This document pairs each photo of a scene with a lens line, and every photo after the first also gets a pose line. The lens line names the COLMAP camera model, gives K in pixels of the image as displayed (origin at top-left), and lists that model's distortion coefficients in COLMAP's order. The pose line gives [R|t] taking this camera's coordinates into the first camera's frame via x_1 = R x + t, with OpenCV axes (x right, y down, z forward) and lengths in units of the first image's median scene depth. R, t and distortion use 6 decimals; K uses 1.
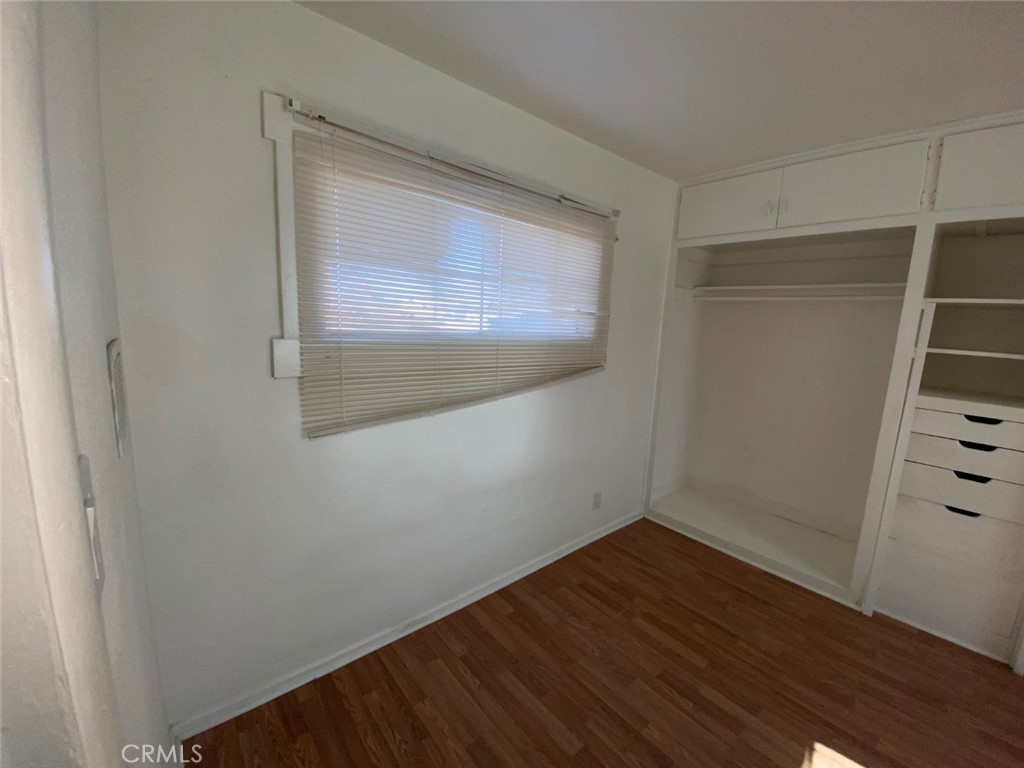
lens RADIAL K [[417.4, 0, 501.9], [0, 417.4, 383.0], [0, 0, 1]] dist [0.003273, -0.012088]
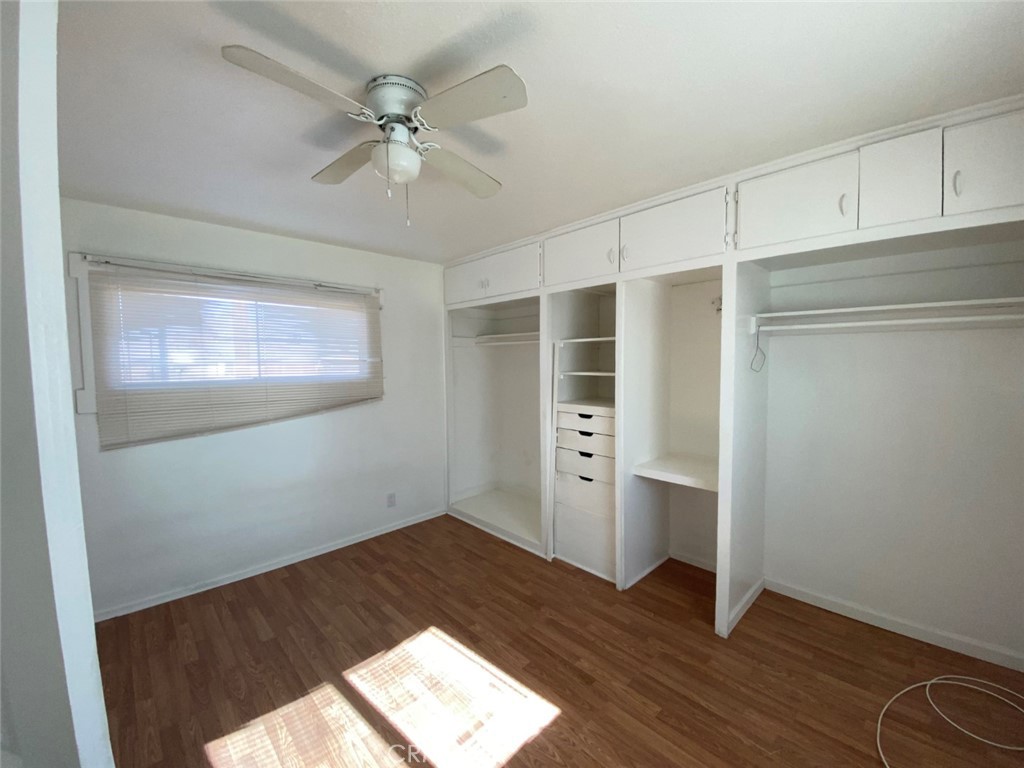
lens RADIAL K [[417.4, 0, 504.5], [0, 417.4, 381.0], [0, 0, 1]] dist [0.003273, -0.012088]
pose [[0.996291, -0.057141, 0.064340, 0.726247], [0.063582, 0.992651, -0.102960, 0.093958], [-0.057984, 0.106669, 0.992602, -0.511685]]
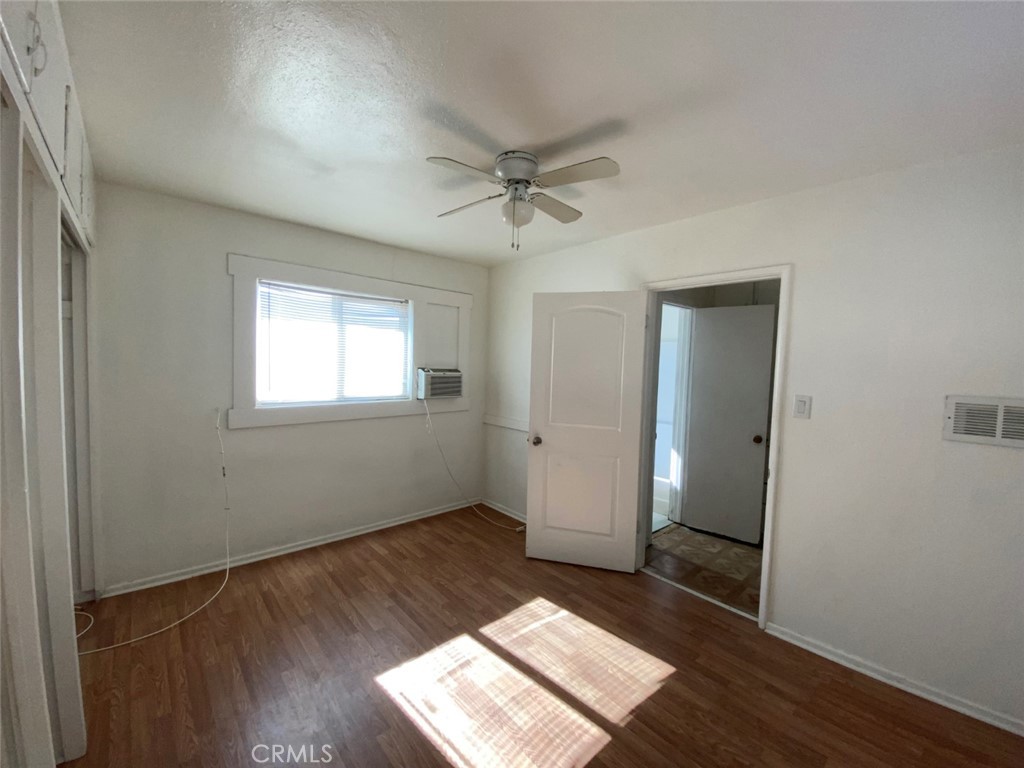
lens RADIAL K [[417.4, 0, 503.8], [0, 417.4, 384.8], [0, 0, 1]] dist [0.003273, -0.012088]
pose [[-0.997072, -0.071057, -0.028249, 0.643936], [-0.075444, 0.974362, 0.211957, -0.164080], [0.012463, 0.213468, -0.976871, 1.207636]]
